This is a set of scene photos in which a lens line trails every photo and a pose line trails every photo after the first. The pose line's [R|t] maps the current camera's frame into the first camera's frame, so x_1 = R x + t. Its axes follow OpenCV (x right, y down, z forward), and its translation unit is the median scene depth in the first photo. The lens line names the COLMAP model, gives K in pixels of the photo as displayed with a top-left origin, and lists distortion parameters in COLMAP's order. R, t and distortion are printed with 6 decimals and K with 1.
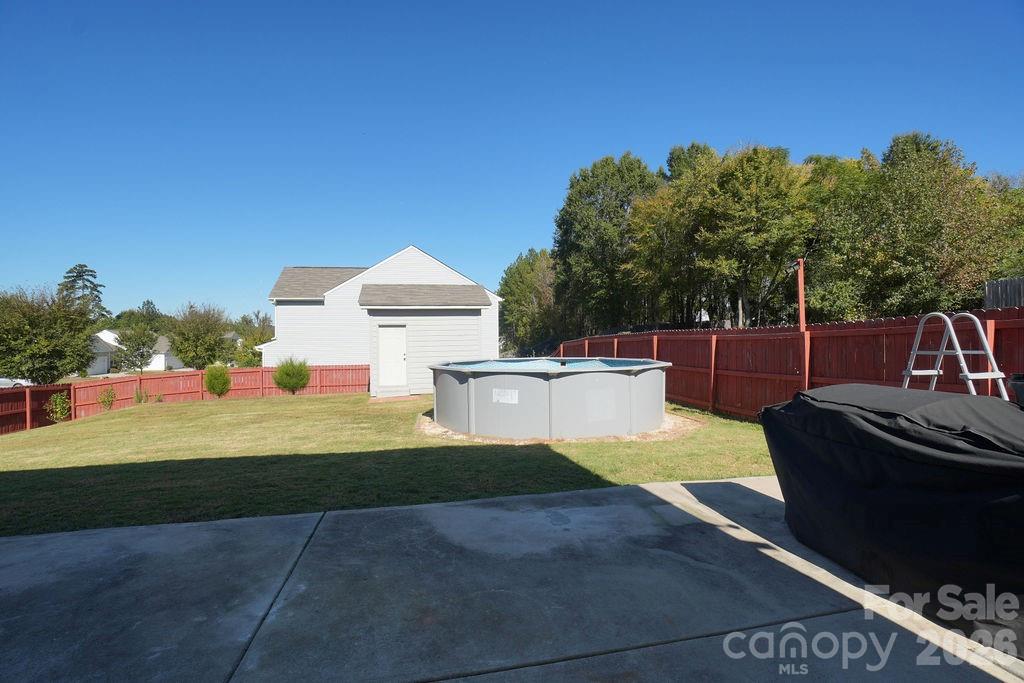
lens RADIAL K [[453.4, 0, 505.0], [0, 453.4, 339.6], [0, 0, 1]] dist [-0.064269, 0.023934]
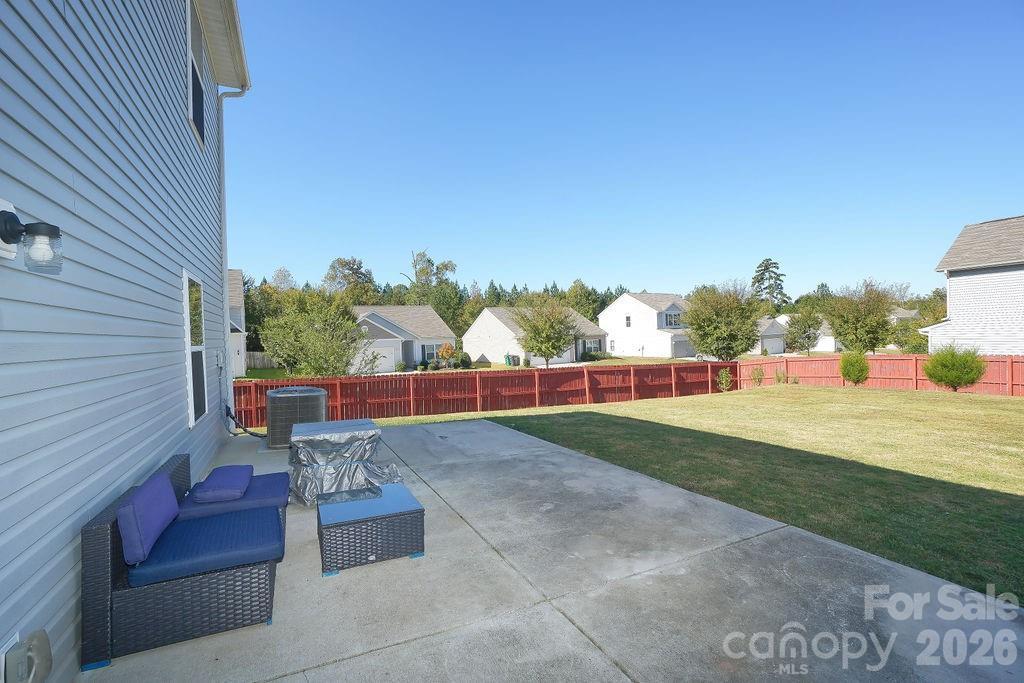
lens RADIAL K [[455.6, 0, 507.6], [0, 455.6, 339.6], [0, 0, 1]] dist [-0.060955, 0.024146]
pose [[0.256361, 0.012526, -0.966500, 0.042817], [0.029893, 0.999335, 0.020881, -0.004621], [0.966119, -0.034244, 0.255816, 0.027213]]
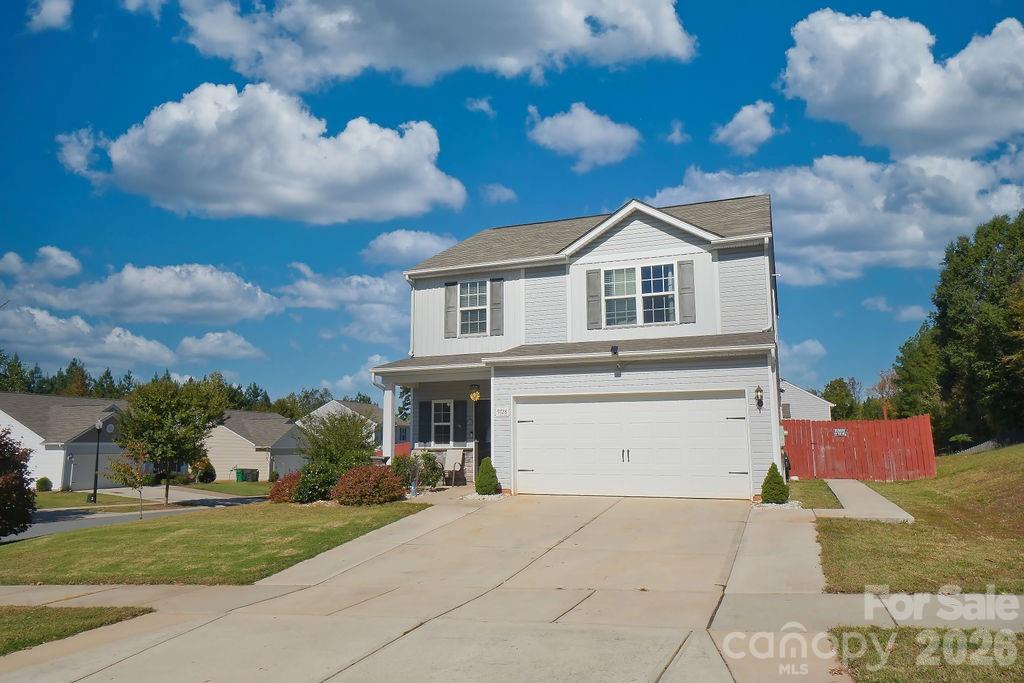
lens RADIAL K [[700.0, 0, 512.0], [0, 700.0, 341.5], [0, 0, 1]] dist [0.001885, 0.000529]
pose [[0.837415, -0.073560, -0.541595, 0.270179], [-0.005754, 0.989661, -0.143313, 0.004421], [0.546538, 0.123129, 0.828333, -0.841846]]
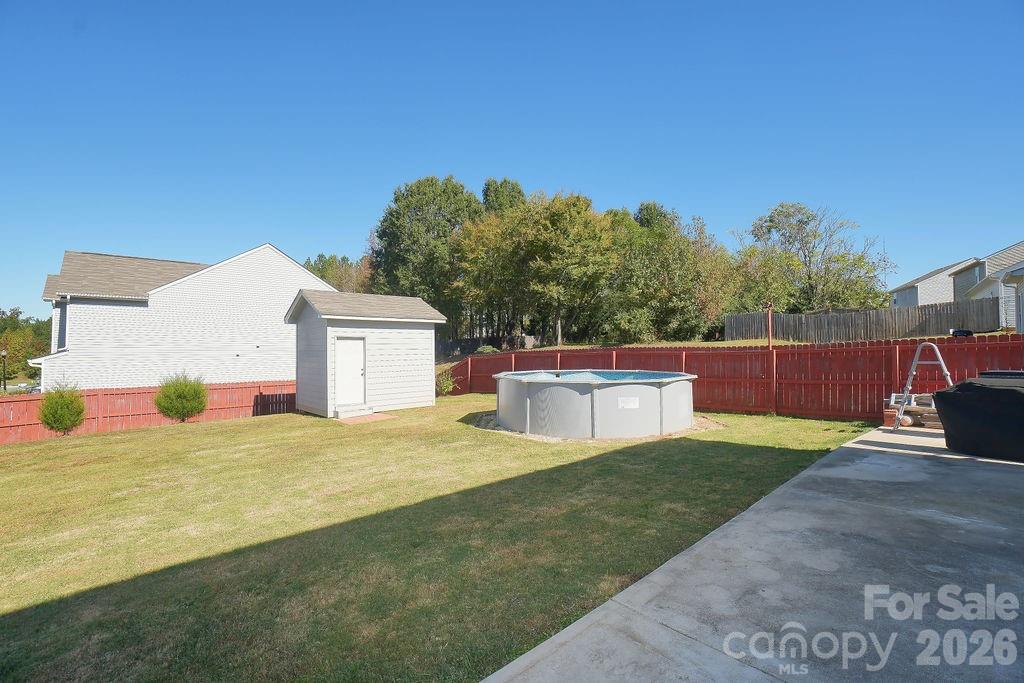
lens RADIAL K [[453.4, 0, 505.0], [0, 453.4, 339.6], [0, 0, 1]] dist [-0.064269, 0.023934]
pose [[0.864664, 0.017876, 0.502032, -0.229517], [-0.004421, 0.999599, -0.027977, -0.001991], [-0.502331, 0.021971, 0.864396, 0.033464]]
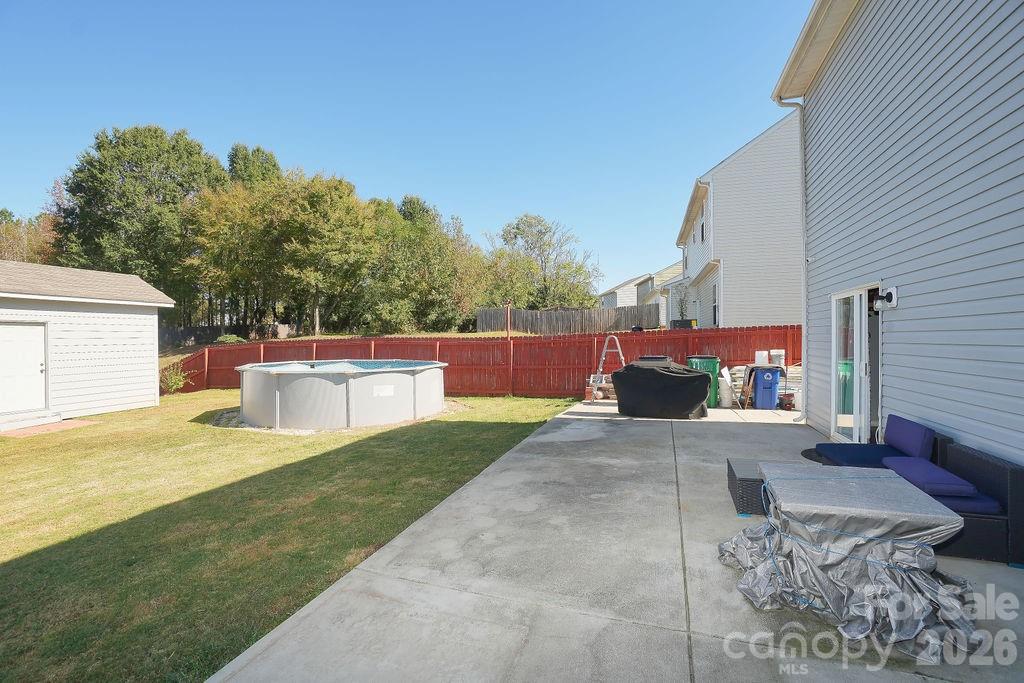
lens RADIAL K [[453.4, 0, 505.0], [0, 453.4, 339.6], [0, 0, 1]] dist [-0.064269, 0.023934]
pose [[0.506375, 0.010299, 0.862252, -0.233317], [-0.004686, 0.999947, -0.009191, -0.001552], [-0.862301, 0.000614, 0.506396, 0.022536]]
